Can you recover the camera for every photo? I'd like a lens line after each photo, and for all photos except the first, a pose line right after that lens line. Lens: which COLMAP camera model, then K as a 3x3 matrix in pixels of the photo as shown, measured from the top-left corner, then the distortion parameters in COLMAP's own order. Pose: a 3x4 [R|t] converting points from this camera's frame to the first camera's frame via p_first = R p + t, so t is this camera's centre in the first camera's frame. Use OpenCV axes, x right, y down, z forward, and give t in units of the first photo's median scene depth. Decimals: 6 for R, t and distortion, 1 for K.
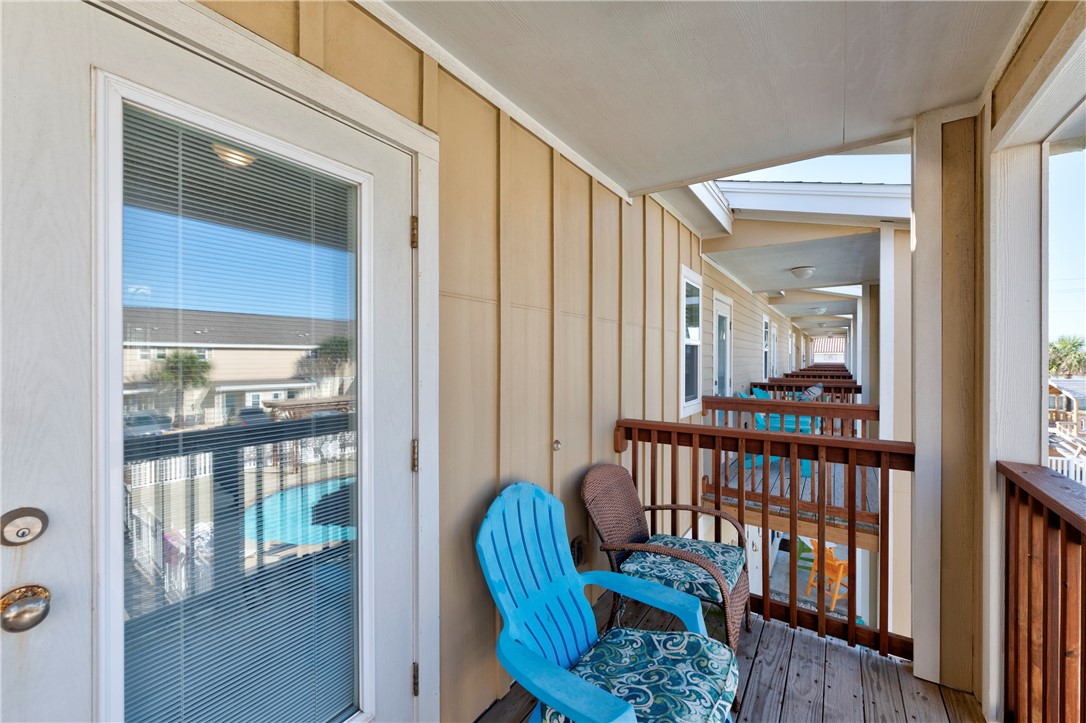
lens RADIAL K [[432.0, 0, 539.1], [0, 432.0, 352.0], [0, 0, 1]] dist [-0.002236, 0.001073]
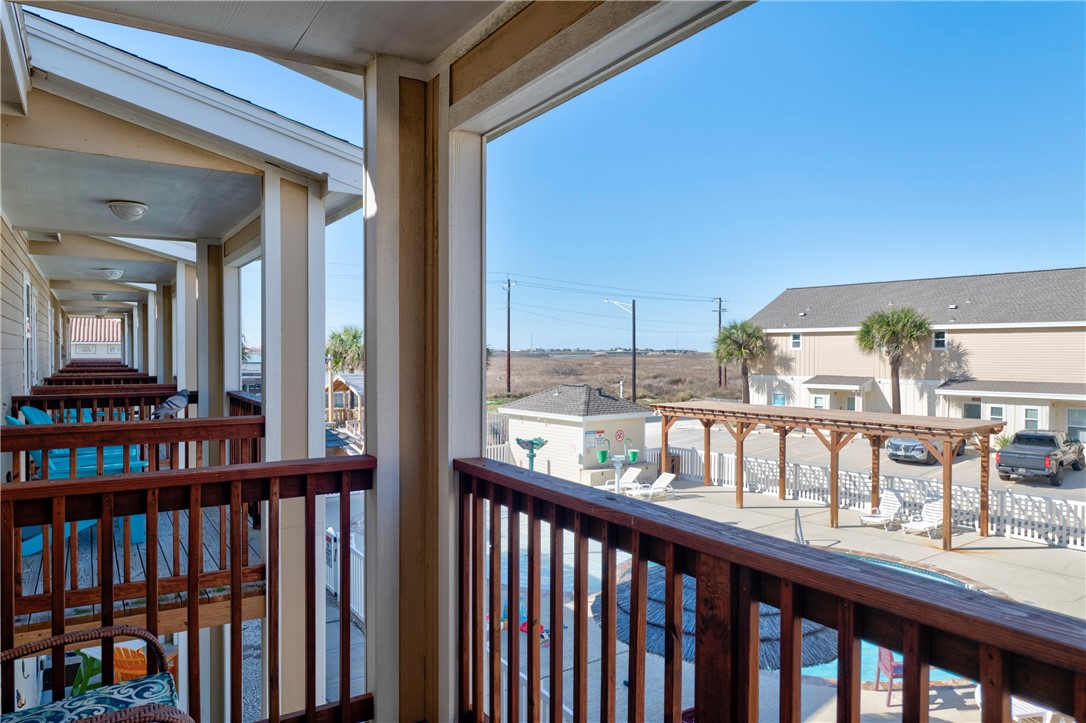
lens RADIAL K [[730.0, 0, 537.2], [0, 730.0, 355.1], [0, 0, 1]] dist [-0.007387, 0.006643]
pose [[0.388033, -0.005328, 0.921630, -0.158714], [-0.013257, 0.999848, 0.011362, 0.001201], [-0.921550, -0.016626, 0.387903, 0.098175]]
